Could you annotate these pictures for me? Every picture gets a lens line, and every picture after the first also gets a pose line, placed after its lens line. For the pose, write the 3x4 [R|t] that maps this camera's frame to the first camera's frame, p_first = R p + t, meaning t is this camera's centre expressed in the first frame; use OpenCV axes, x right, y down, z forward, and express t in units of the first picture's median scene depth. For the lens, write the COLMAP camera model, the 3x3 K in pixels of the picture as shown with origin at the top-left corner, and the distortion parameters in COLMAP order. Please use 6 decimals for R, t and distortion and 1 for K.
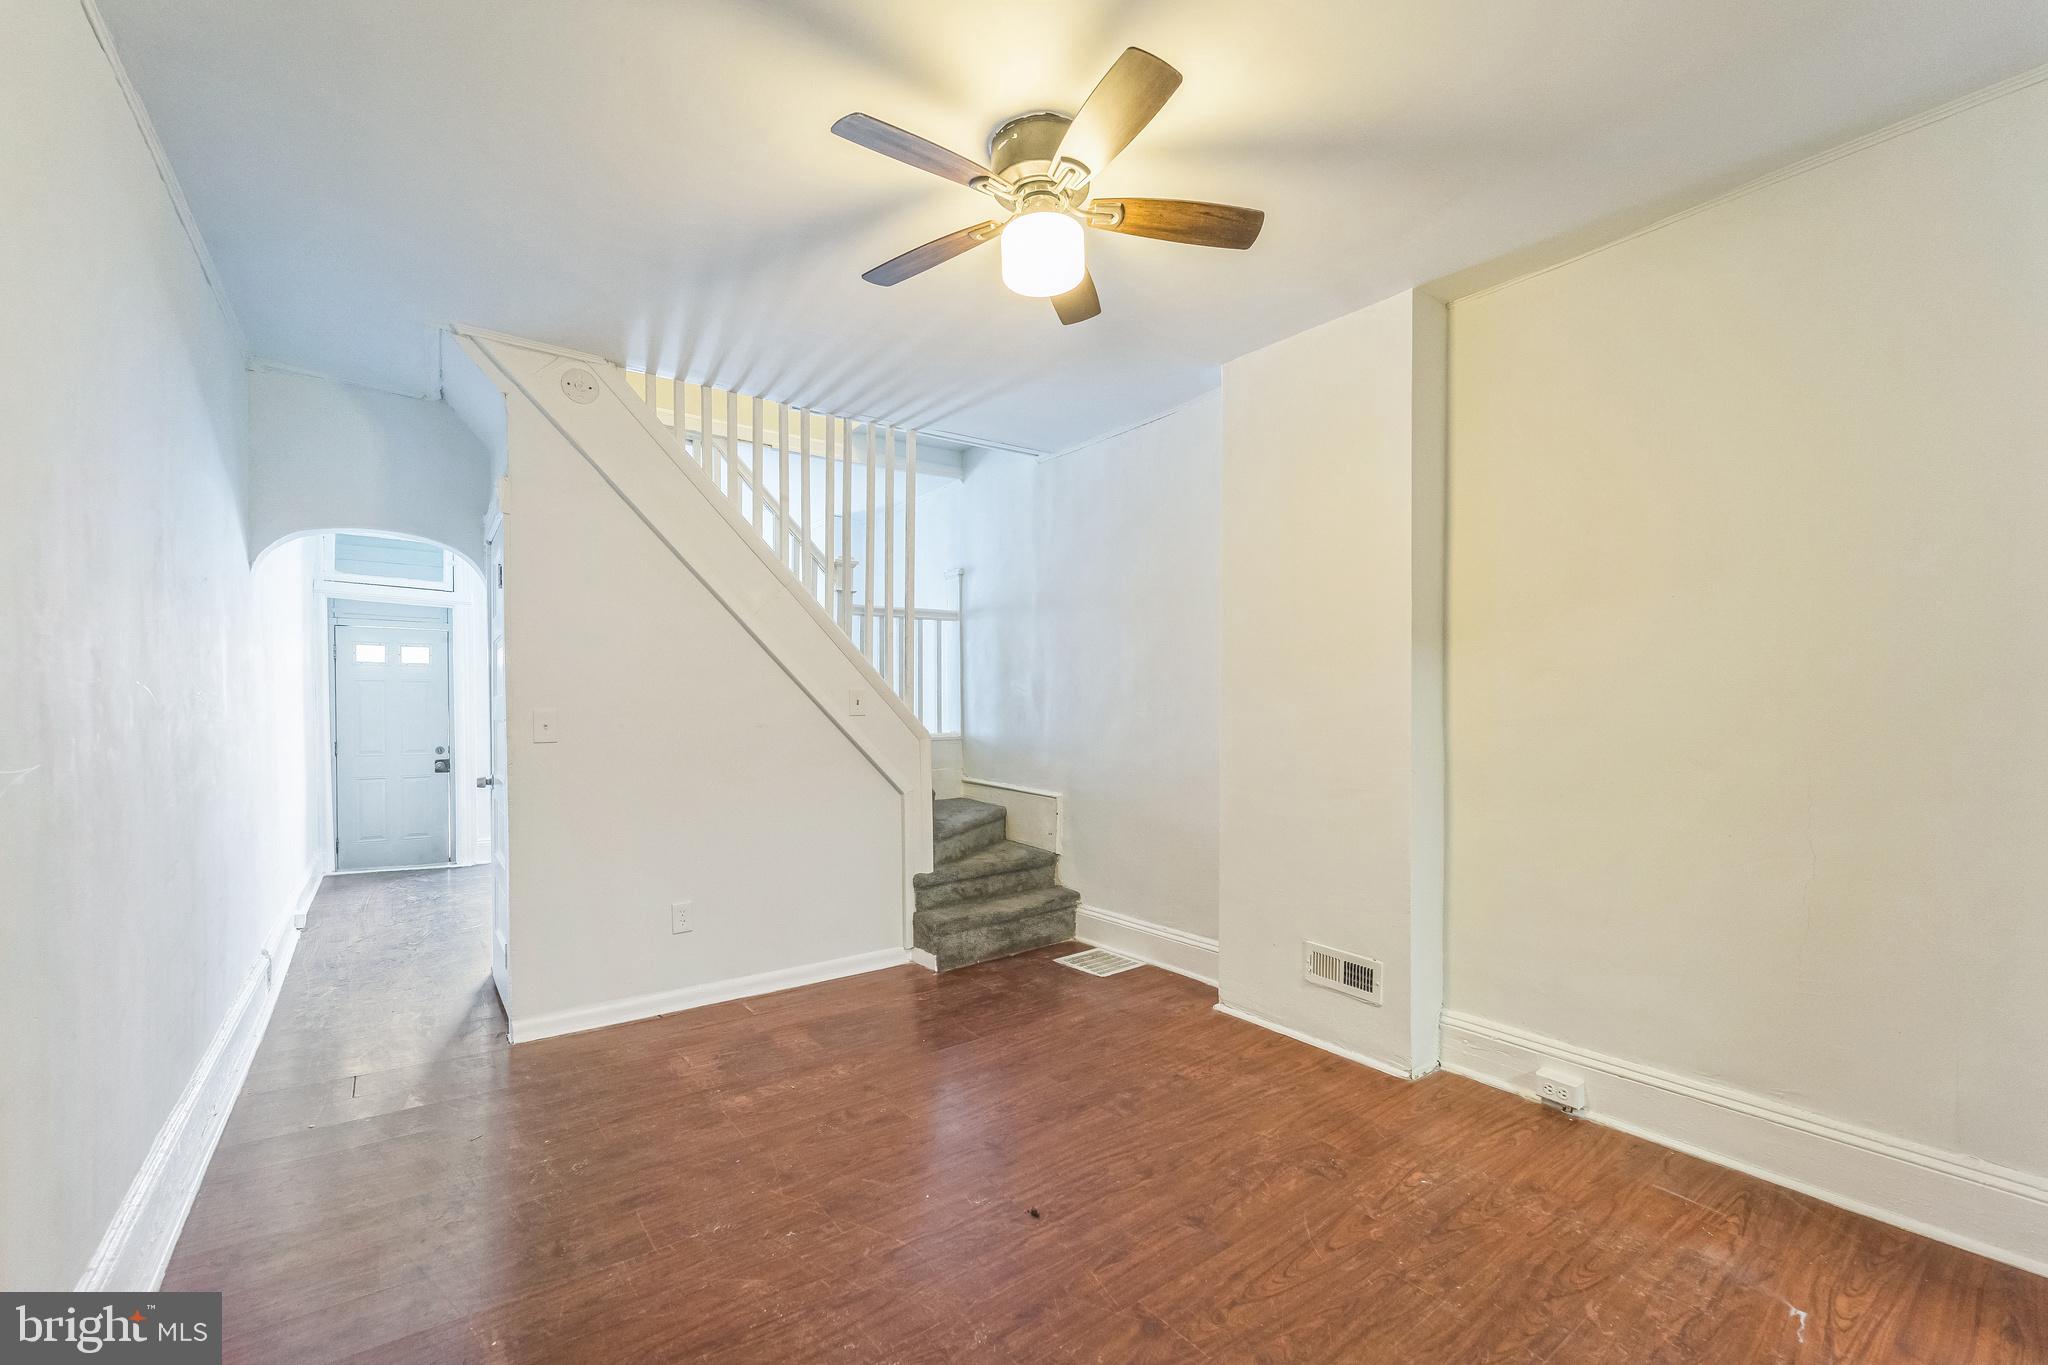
lens RADIAL K [[835.6, 0, 1015.6], [0, 835.6, 699.8], [0, 0, 1]] dist [0.001845, -0.002014]
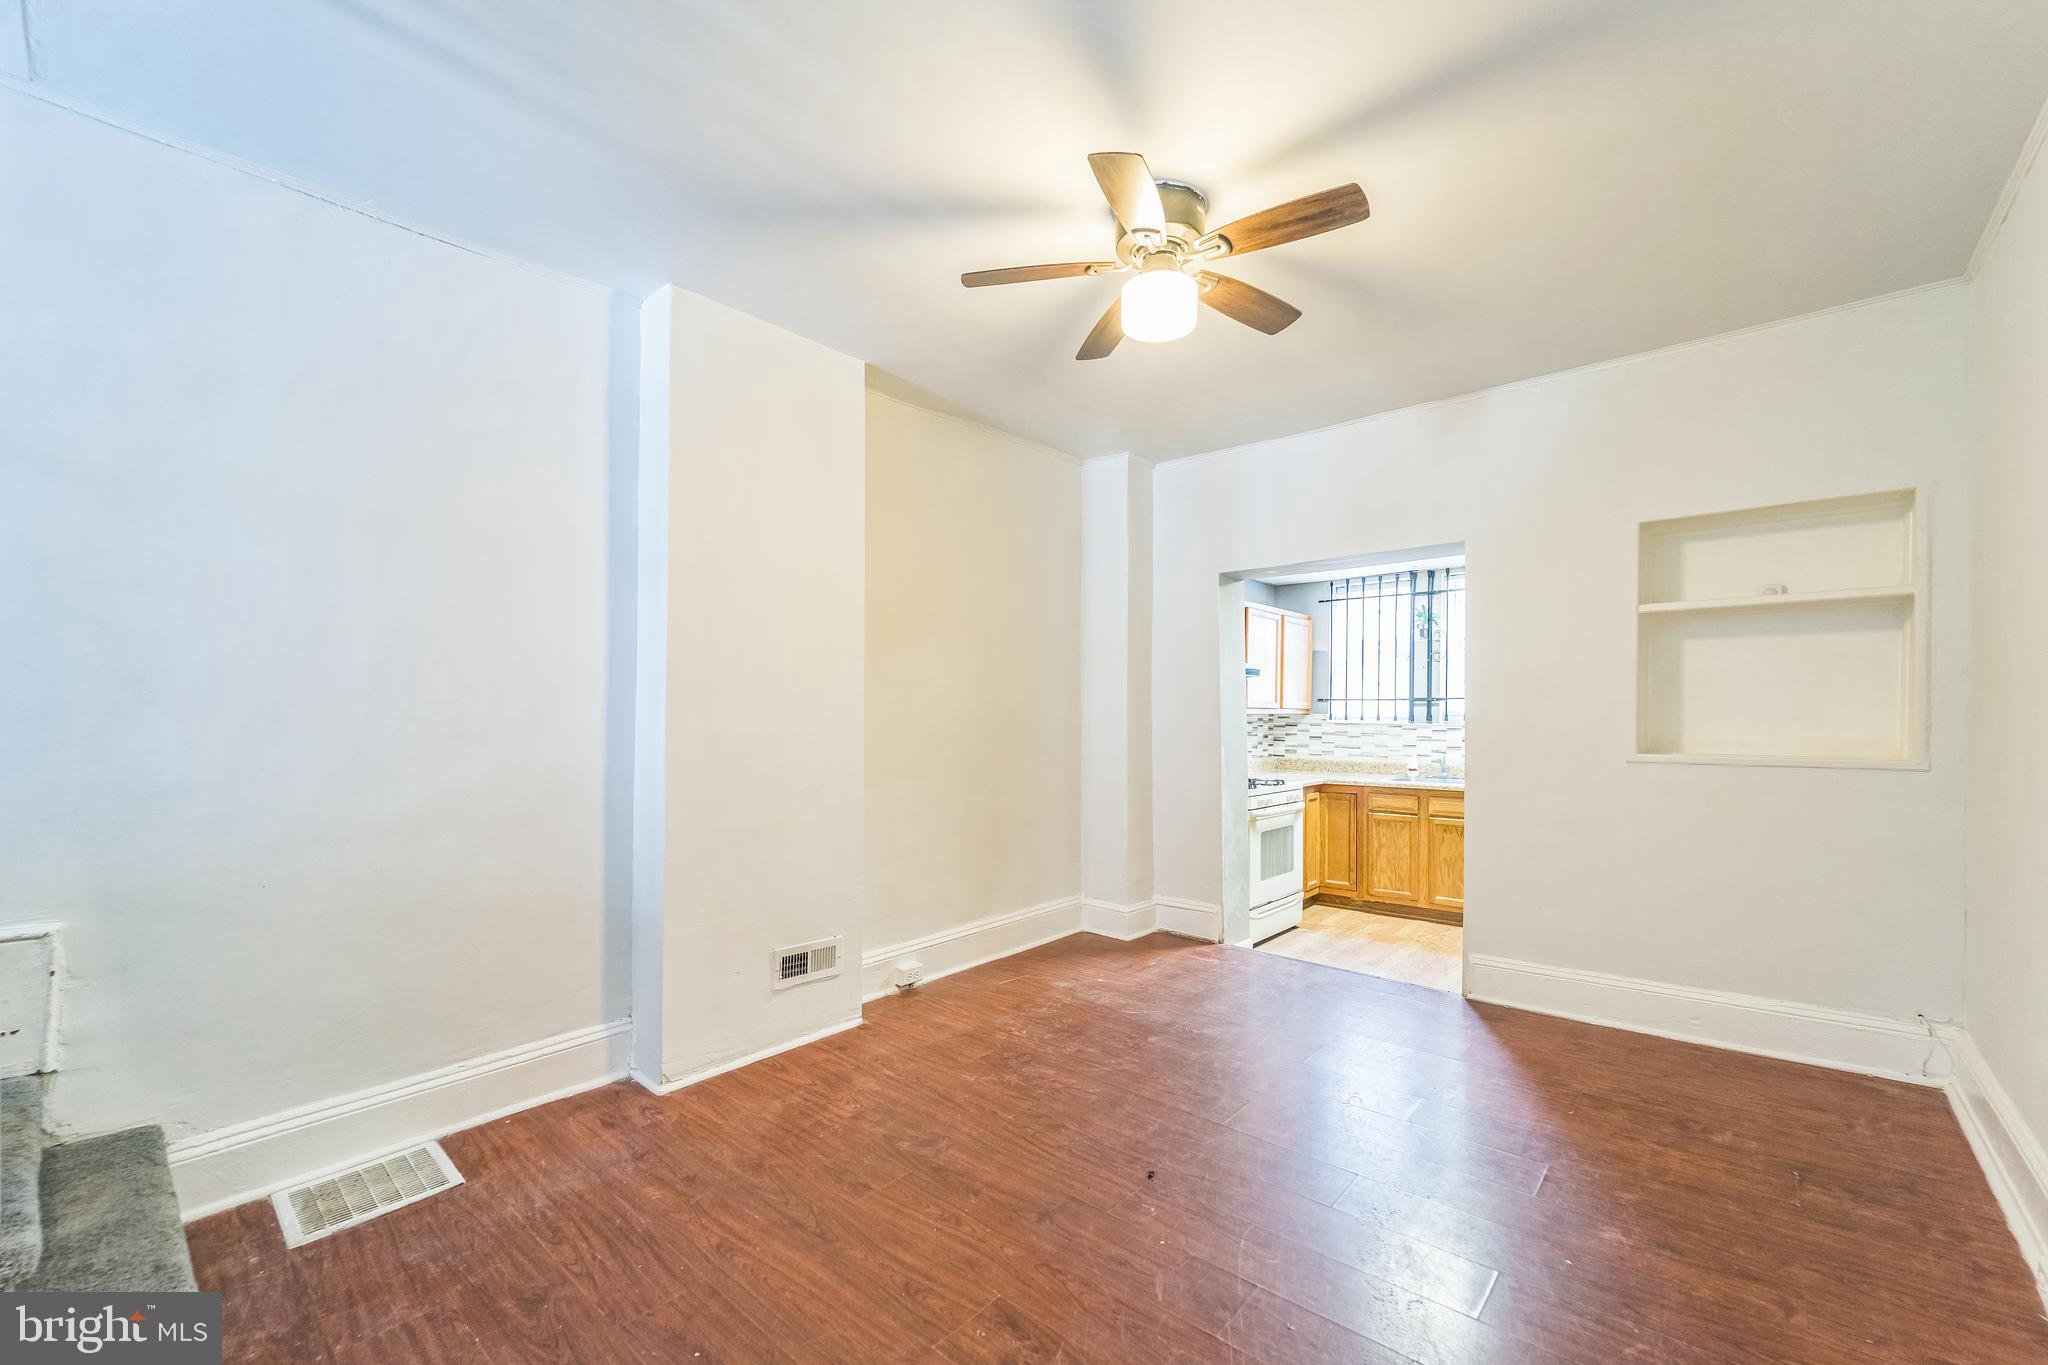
lens RADIAL K [[835.6, 0, 1028.1], [0, 835.6, 712.9], [0, 0, 1]] dist [0.001845, -0.002014]
pose [[-0.217901, -0.002869, 0.975967, -0.674511], [-0.007721, 0.999969, 0.001216, 0.010064], [-0.975940, -0.007270, -0.217917, 0.943270]]
